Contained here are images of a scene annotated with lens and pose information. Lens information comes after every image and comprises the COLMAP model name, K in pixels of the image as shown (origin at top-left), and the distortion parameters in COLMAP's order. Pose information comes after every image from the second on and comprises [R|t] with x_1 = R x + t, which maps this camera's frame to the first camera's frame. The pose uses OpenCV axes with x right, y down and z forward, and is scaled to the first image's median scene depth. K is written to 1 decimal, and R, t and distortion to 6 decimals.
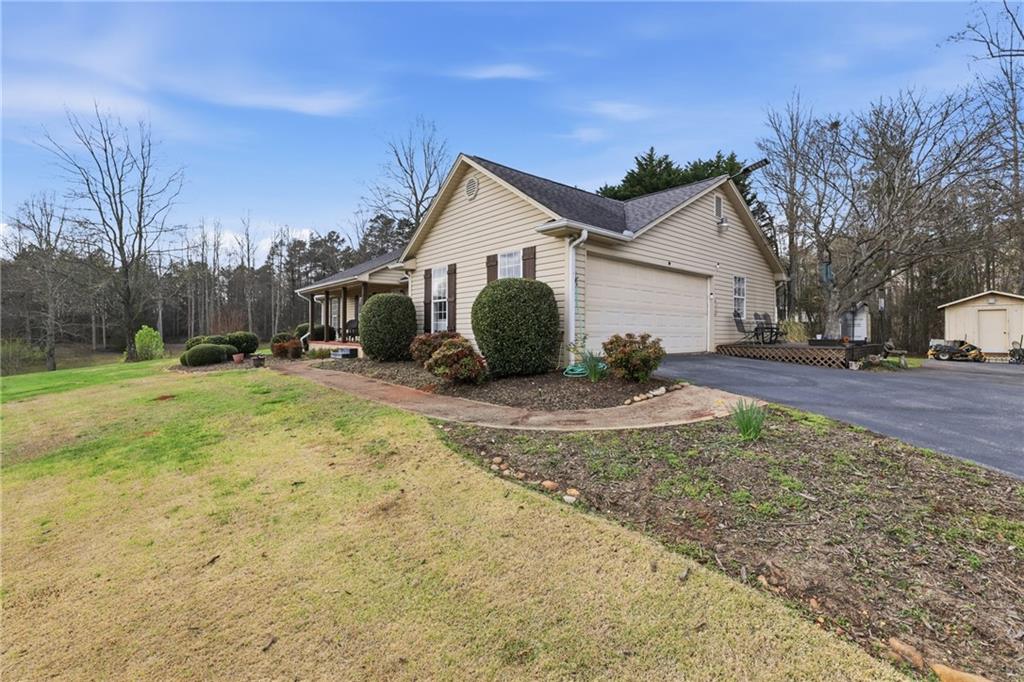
lens RADIAL K [[440.7, 0, 514.8], [0, 440.7, 334.9], [0, 0, 1]] dist [-0.039623, 0.014363]
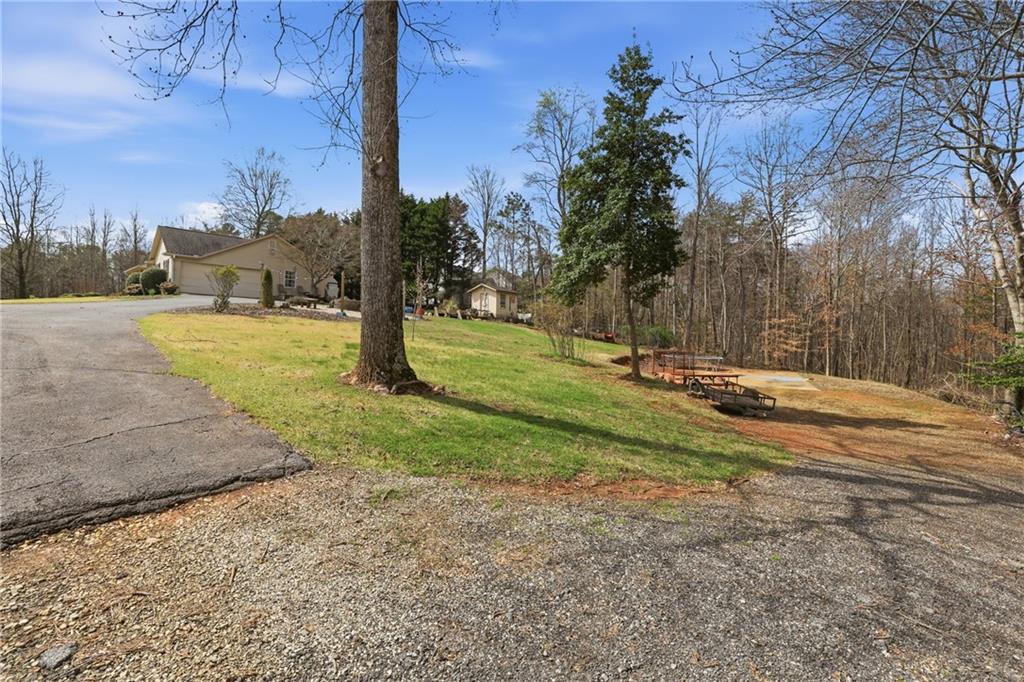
lens RADIAL K [[458.4, 0, 508.6], [0, 458.4, 330.8], [0, 0, 1]] dist [-0.042061, 0.015461]
pose [[0.993439, 0.026018, 0.111363, 0.634586], [-0.025206, 0.999644, -0.008693, 0.086309], [-0.111549, 0.005829, 0.993742, -0.748179]]
